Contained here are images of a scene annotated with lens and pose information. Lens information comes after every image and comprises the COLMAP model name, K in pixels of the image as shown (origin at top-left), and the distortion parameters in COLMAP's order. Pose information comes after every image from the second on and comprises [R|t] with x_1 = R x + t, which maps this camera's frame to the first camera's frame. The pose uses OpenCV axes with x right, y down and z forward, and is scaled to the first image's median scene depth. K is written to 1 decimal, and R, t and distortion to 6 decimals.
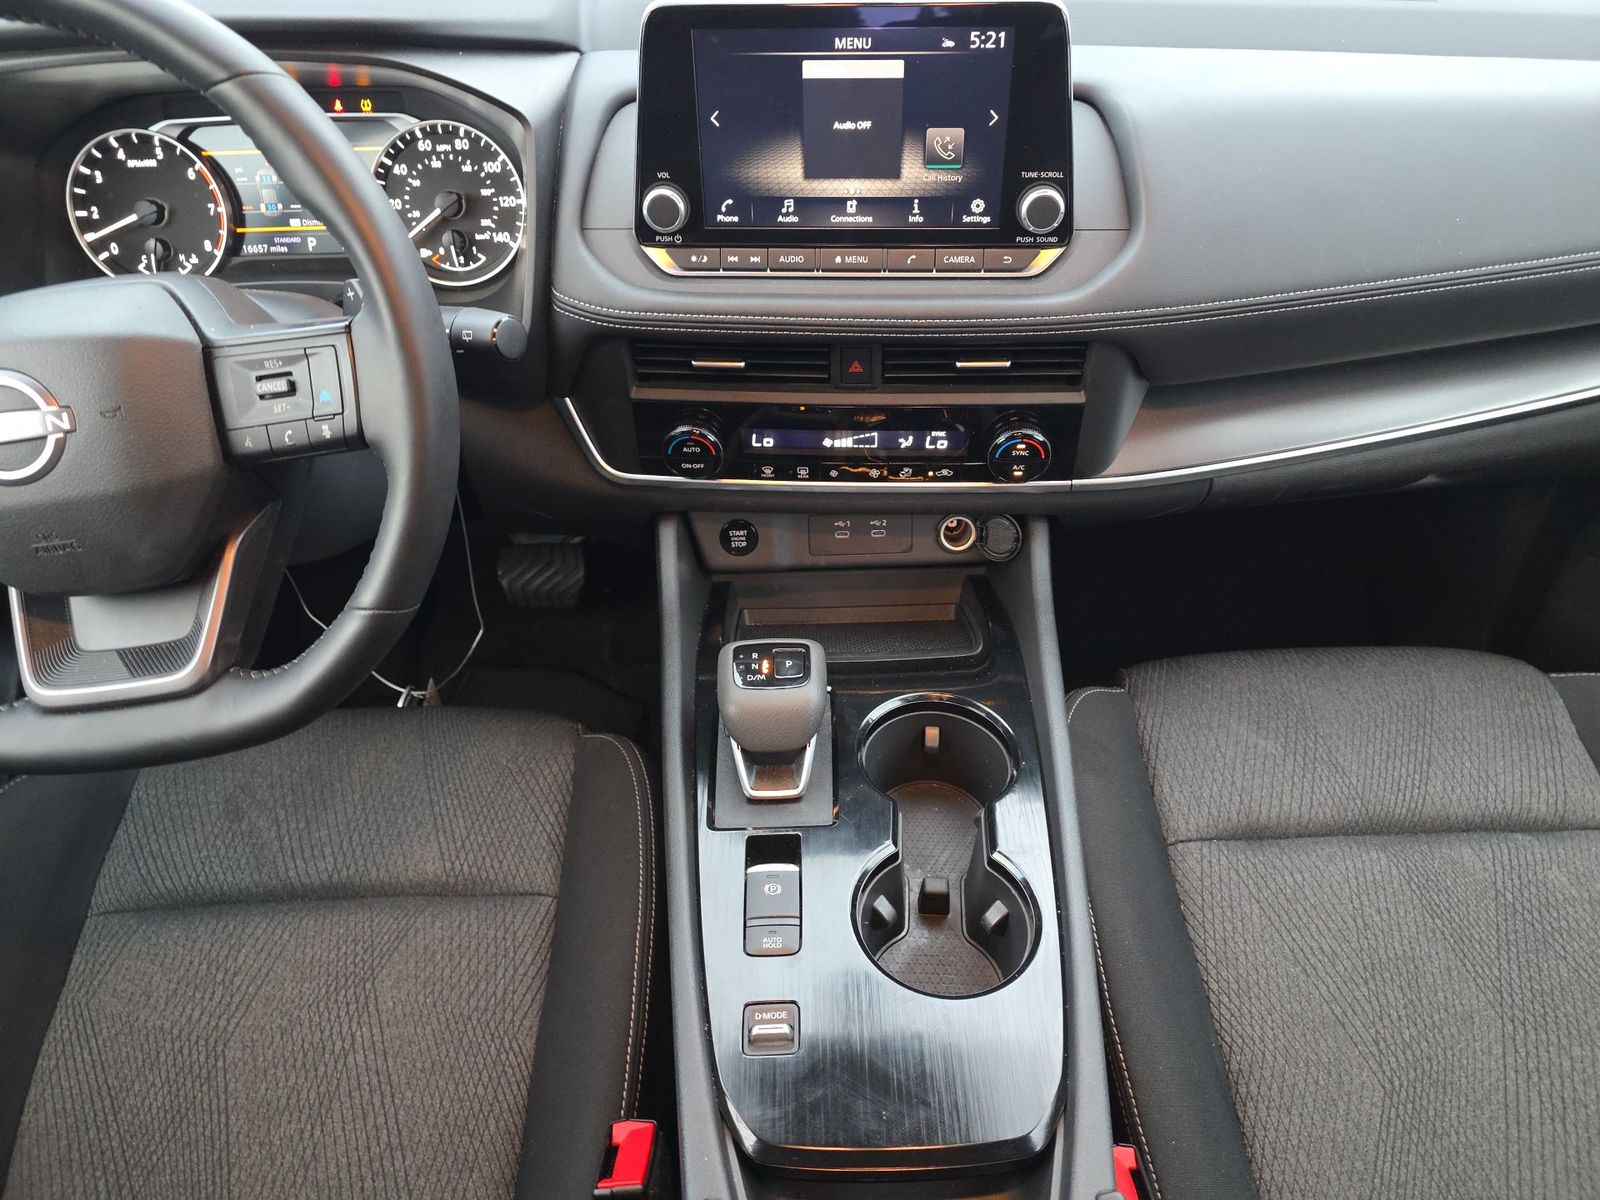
lens RADIAL K [[1074.3, 0, 793.0], [0, 1074.3, 649.8], [0, 0, 1]] dist [0.045496, -0.036260]
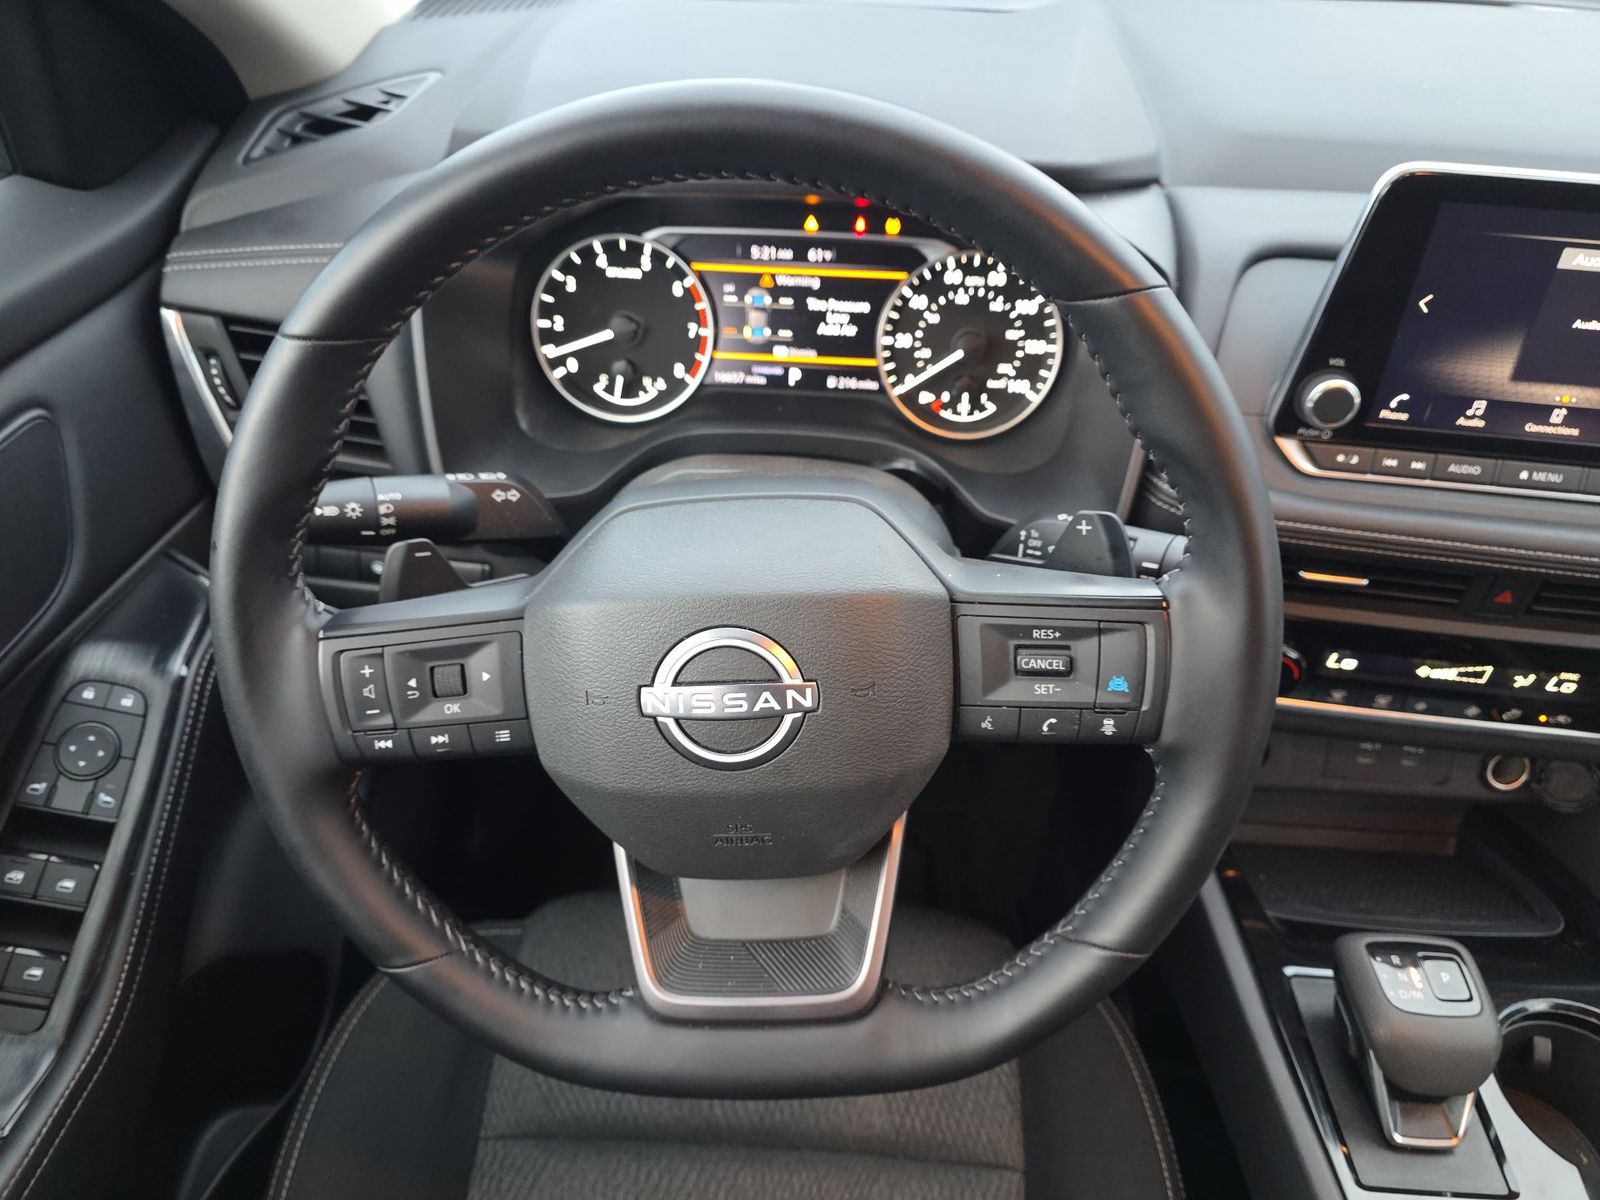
lens RADIAL K [[1074.3, 0, 744.3], [0, 1074.3, 649.9], [0, 0, 1]] dist [0.045496, -0.036260]
pose [[0.995747, 0.089493, -0.021878, -0.458502], [-0.089558, 0.995980, -0.002021, -0.156476], [0.021609, 0.003972, 0.999759, 0.148330]]
